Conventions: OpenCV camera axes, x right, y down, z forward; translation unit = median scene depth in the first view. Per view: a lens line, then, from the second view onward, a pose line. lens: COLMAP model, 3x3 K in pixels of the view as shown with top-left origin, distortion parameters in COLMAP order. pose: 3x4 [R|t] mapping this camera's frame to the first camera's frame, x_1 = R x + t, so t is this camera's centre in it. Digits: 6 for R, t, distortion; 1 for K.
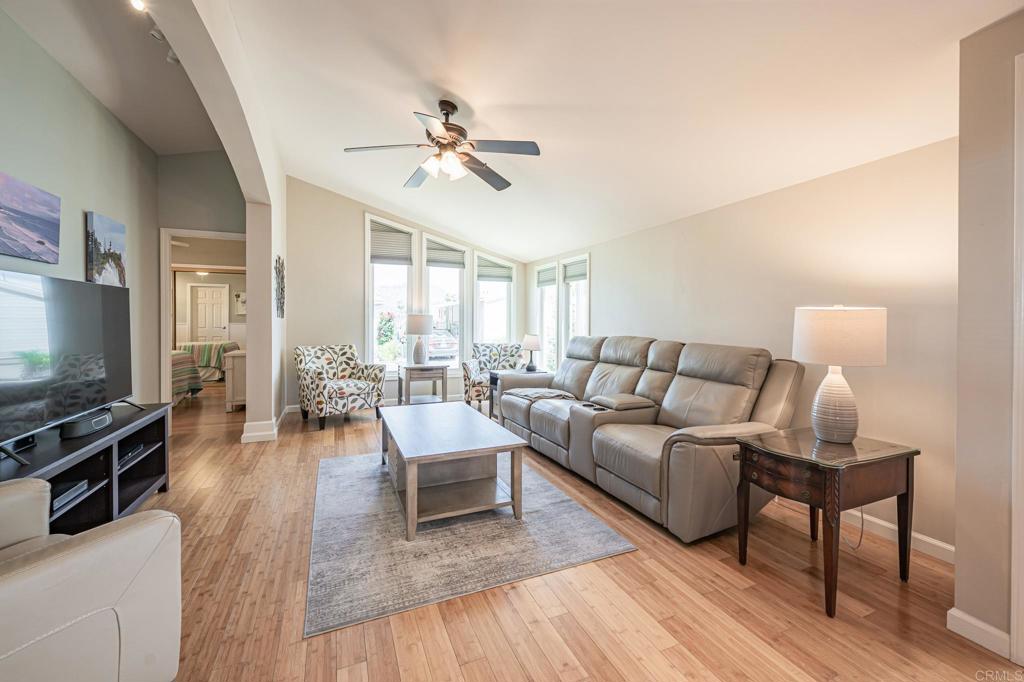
lens RADIAL K [[416.7, 0, 512.1], [0, 416.7, 323.6], [0, 0, 1]] dist [0.000519, 0.000061]
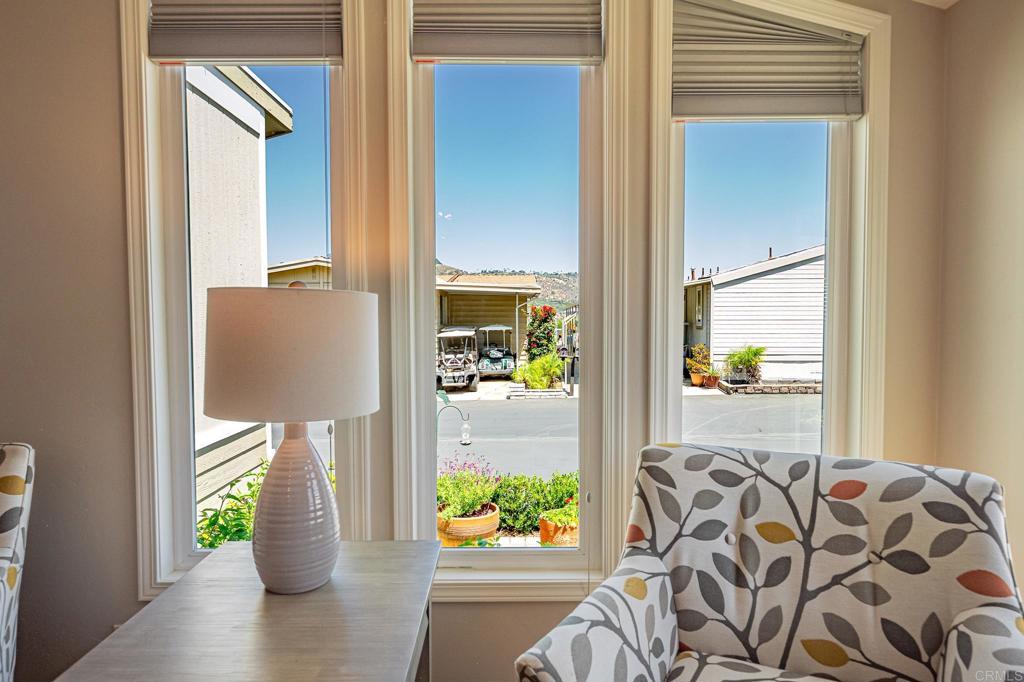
lens RADIAL K [[578.5, 0, 512.0], [0, 578.5, 341.0], [0, 0, 1]] dist [-0.000737, 0.000085]
pose [[0.922407, 0.009548, -0.386102, -0.049666], [0.001678, 0.999586, 0.028728, -0.006671], [0.386216, -0.027146, 0.922009, 0.755283]]
